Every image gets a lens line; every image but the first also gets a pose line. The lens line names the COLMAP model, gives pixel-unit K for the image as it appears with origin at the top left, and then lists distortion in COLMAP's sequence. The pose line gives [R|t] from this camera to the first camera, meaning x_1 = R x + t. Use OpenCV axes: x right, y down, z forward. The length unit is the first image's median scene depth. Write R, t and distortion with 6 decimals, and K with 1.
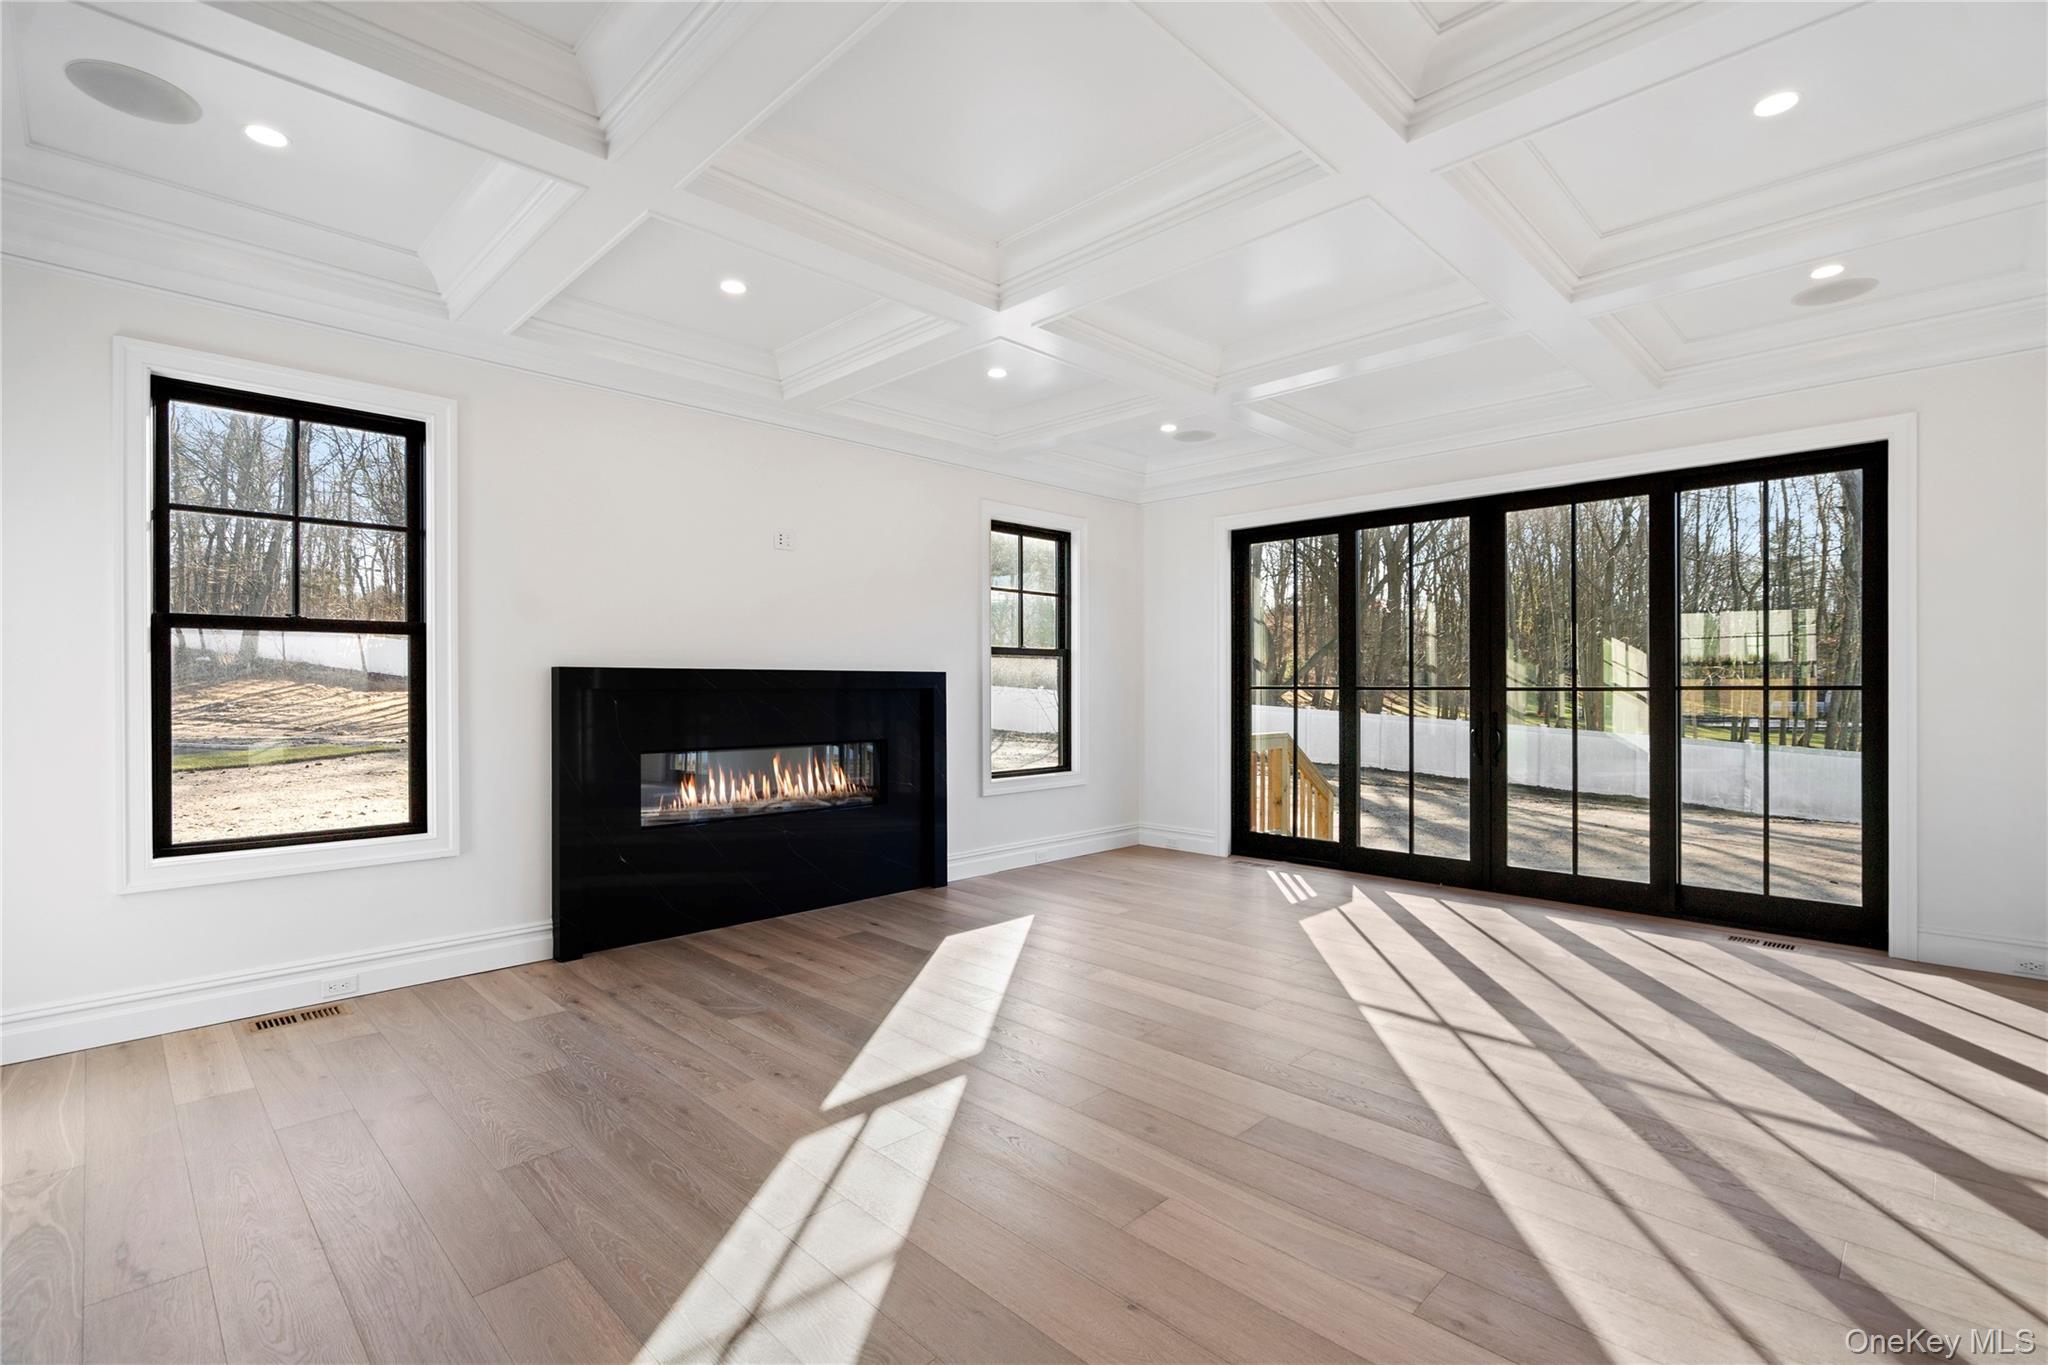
lens RADIAL K [[944.1, 0, 1023.2], [0, 944.1, 668.7], [0, 0, 1]] dist [-0.003585, 0.003311]
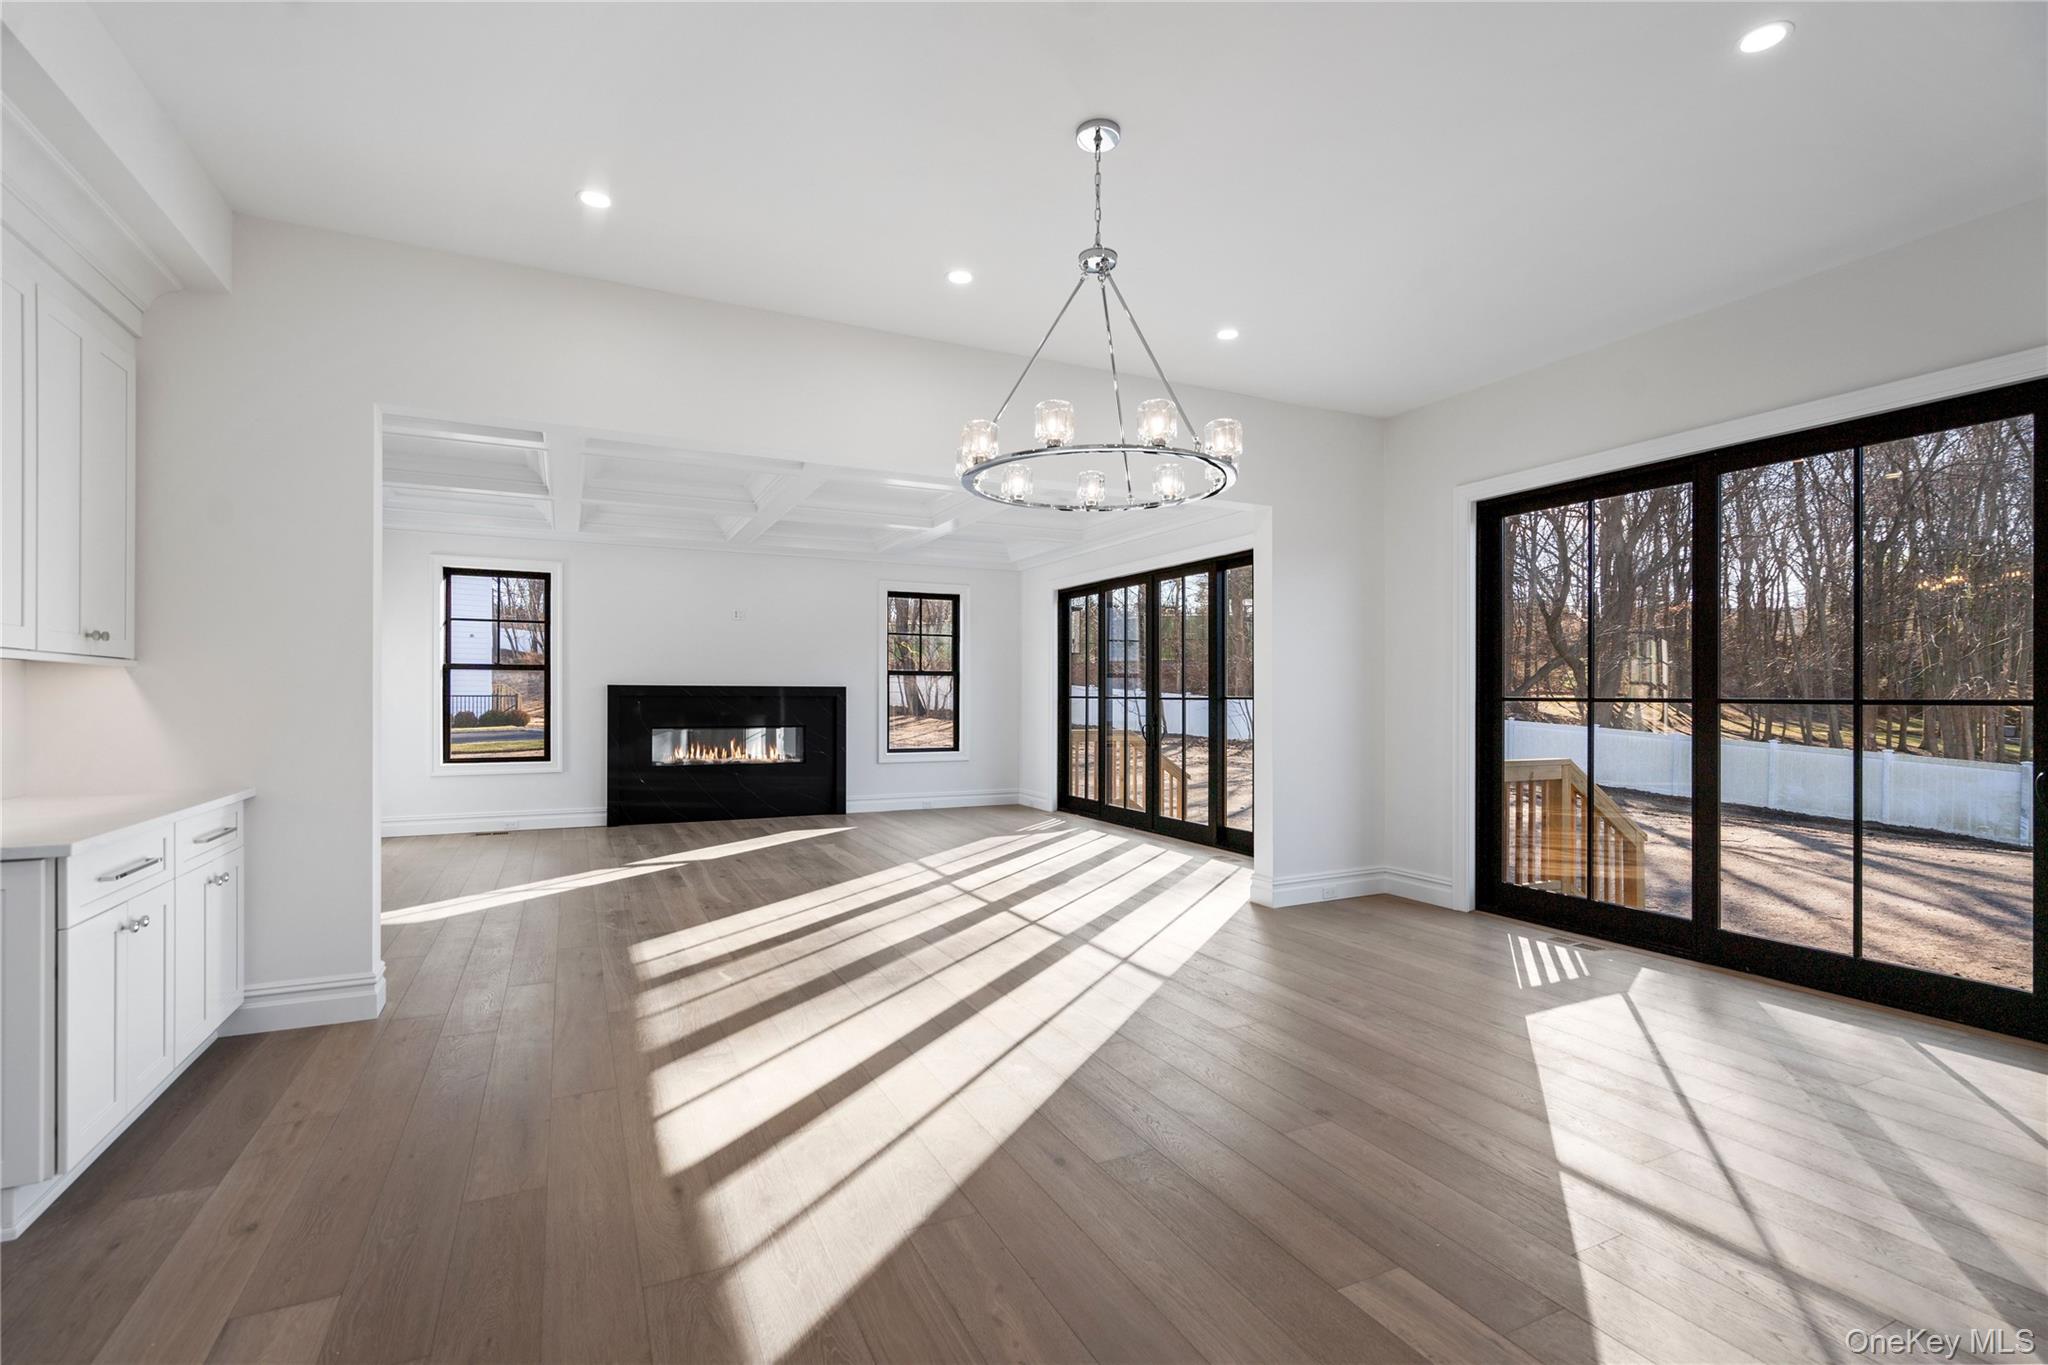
lens RADIAL K [[944.1, 0, 1011.5], [0, 944.1, 692.4], [0, 0, 1]] dist [-0.003585, 0.003311]
pose [[0.941961, 0.002741, -0.335710, 0.838434], [0.002208, 0.999894, 0.014361, -0.011641], [0.335714, -0.014269, 0.941856, -0.529535]]
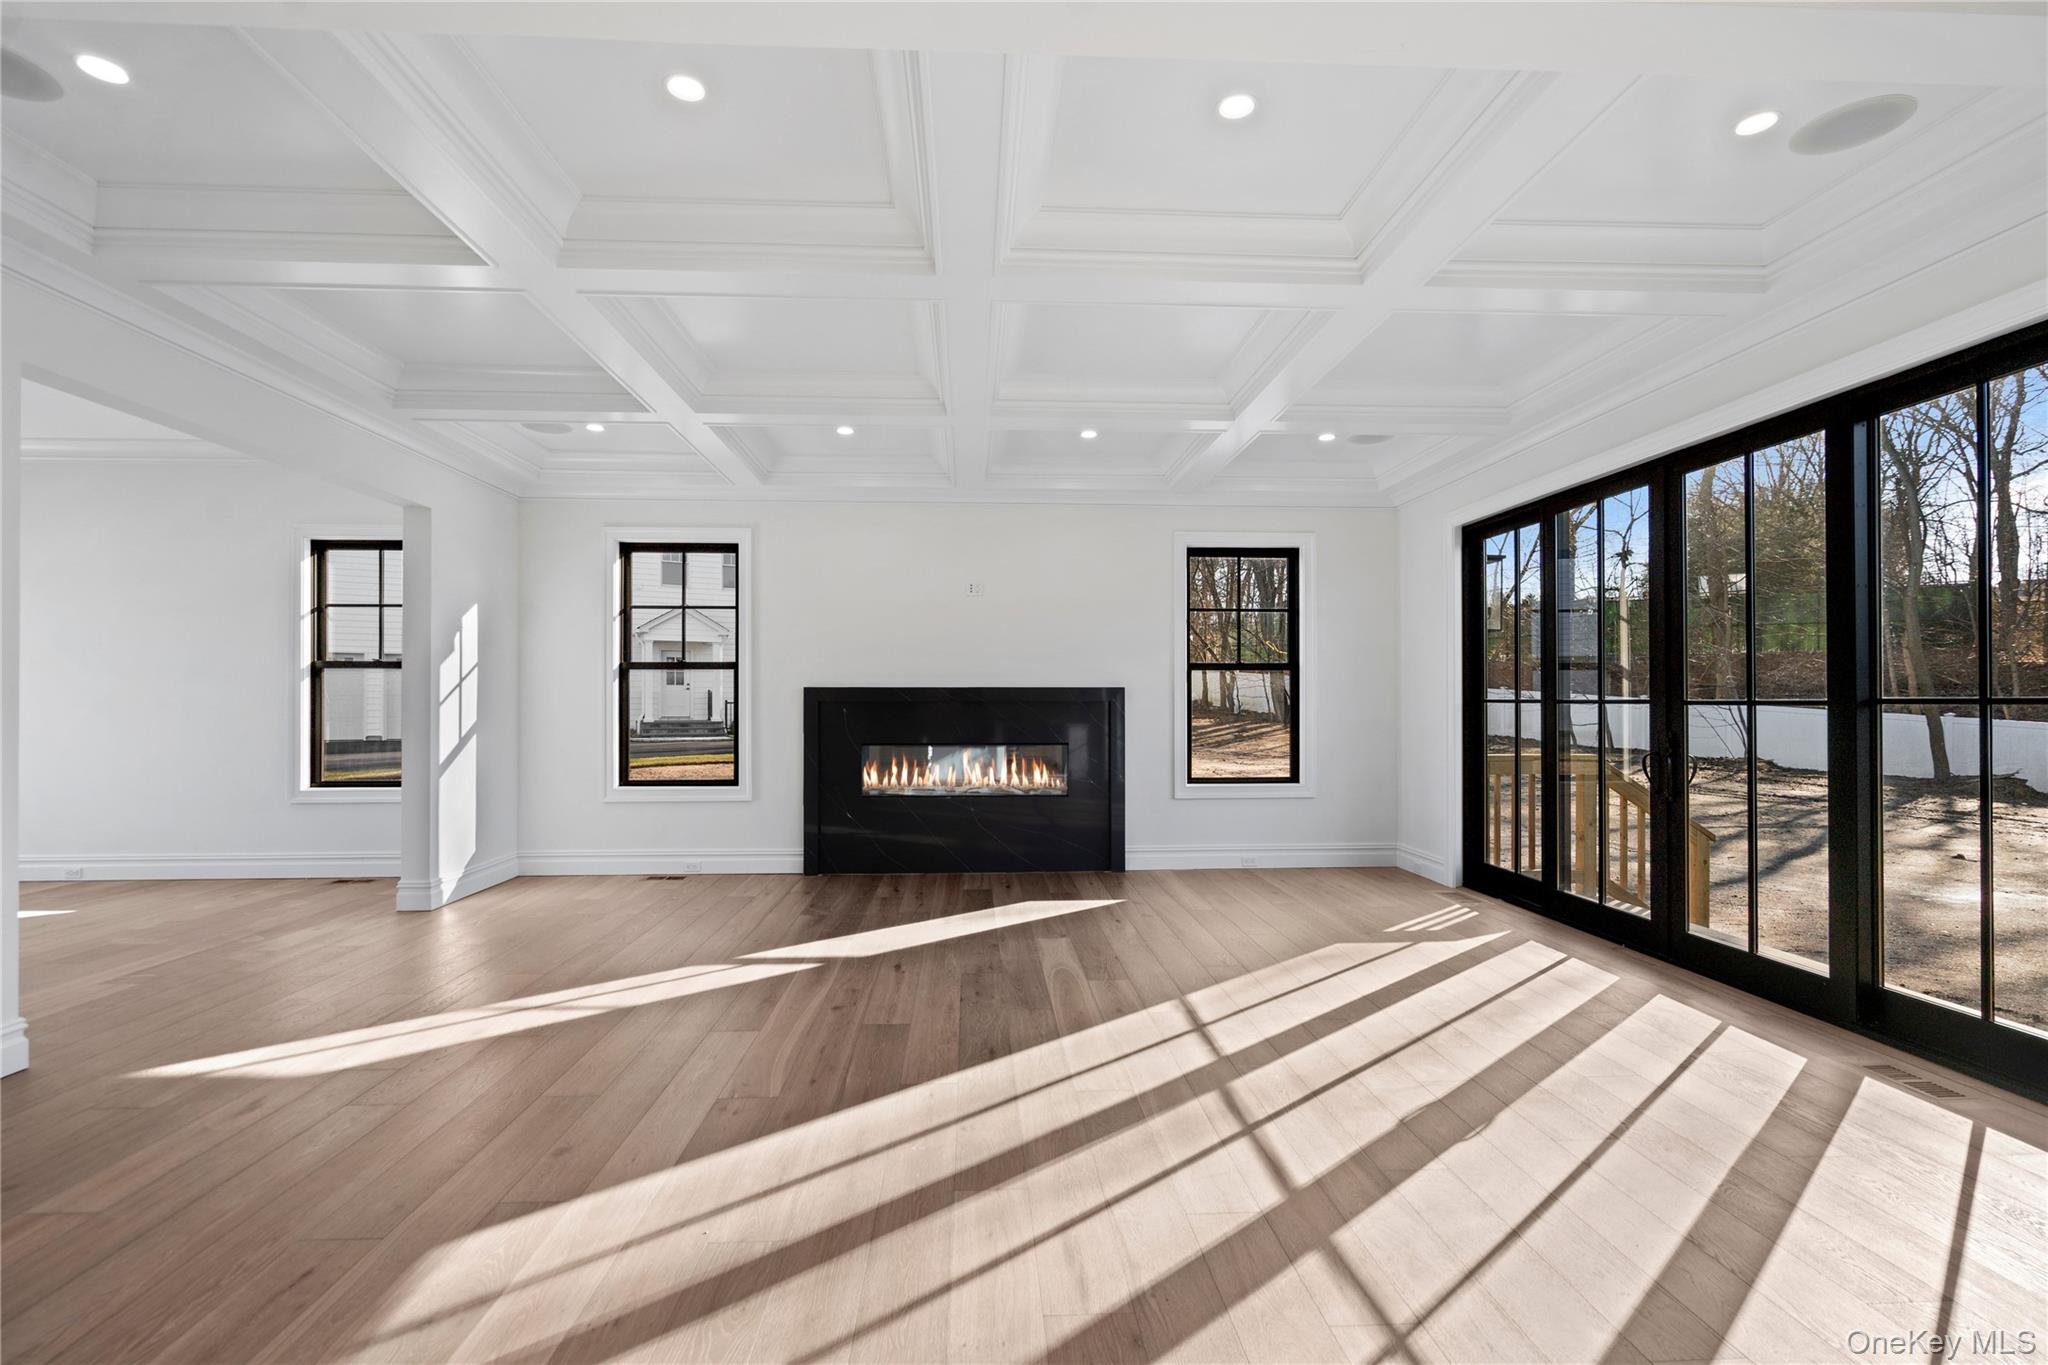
lens RADIAL K [[944.1, 0, 1010.6], [0, 944.1, 687.6], [0, 0, 1]] dist [-0.003585, 0.003311]
pose [[0.735869, -0.008966, -0.677065, 0.663299], [0.012375, 0.999923, 0.000208, 0.001364], [0.677011, -0.008531, 0.735923, 0.063415]]
